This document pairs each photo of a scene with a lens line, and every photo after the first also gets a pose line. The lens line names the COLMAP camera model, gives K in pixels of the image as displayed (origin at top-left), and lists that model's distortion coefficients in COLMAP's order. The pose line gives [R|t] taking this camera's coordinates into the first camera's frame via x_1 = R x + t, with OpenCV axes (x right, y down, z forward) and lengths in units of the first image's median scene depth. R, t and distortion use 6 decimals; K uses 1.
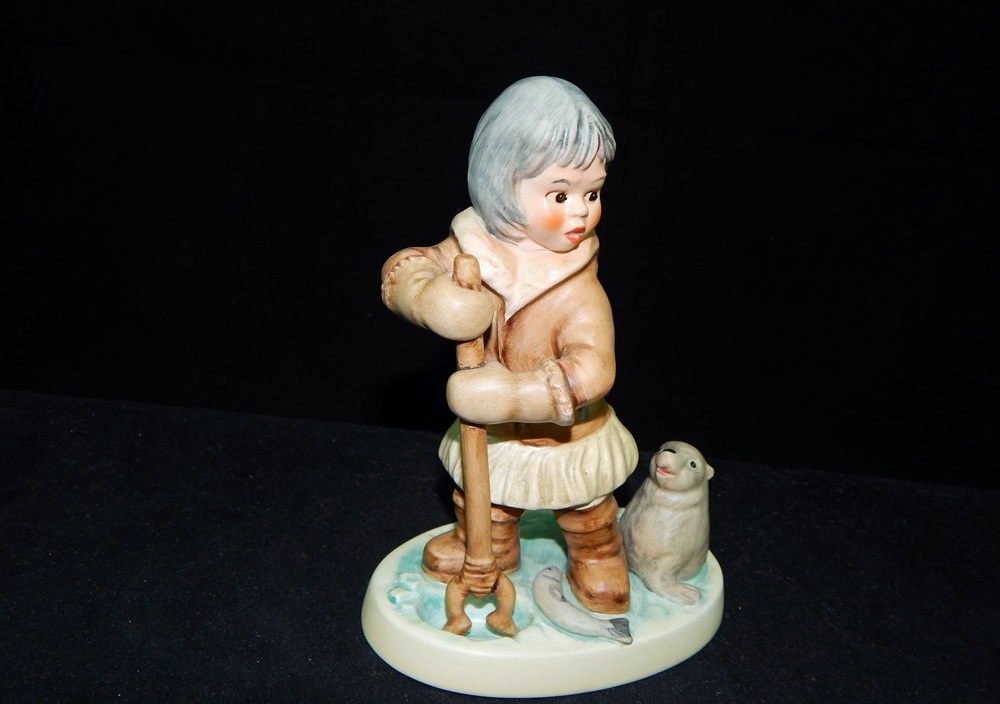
lens RADIAL K [[1213.6, 0, 502.4], [0, 1213.6, 348.0], [0, 0, 1]] dist [0.027025, 0.000000]
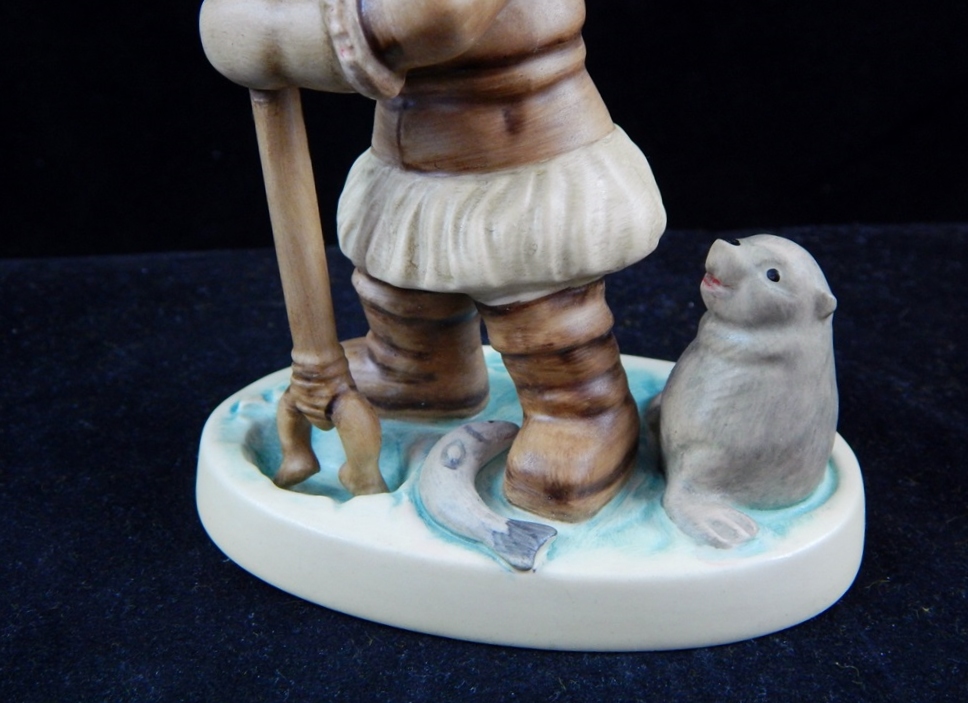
lens RADIAL K [[1165.5, 0, 483.0], [0, 1165.5, 351.3], [0, 0, 1]] dist [-0.026992, 0.000000]
pose [[0.813541, 0.156318, -0.560104, 0.346527], [-0.149287, 0.987054, 0.058637, 0.121454], [0.562018, 0.035912, 0.826345, 0.561415]]
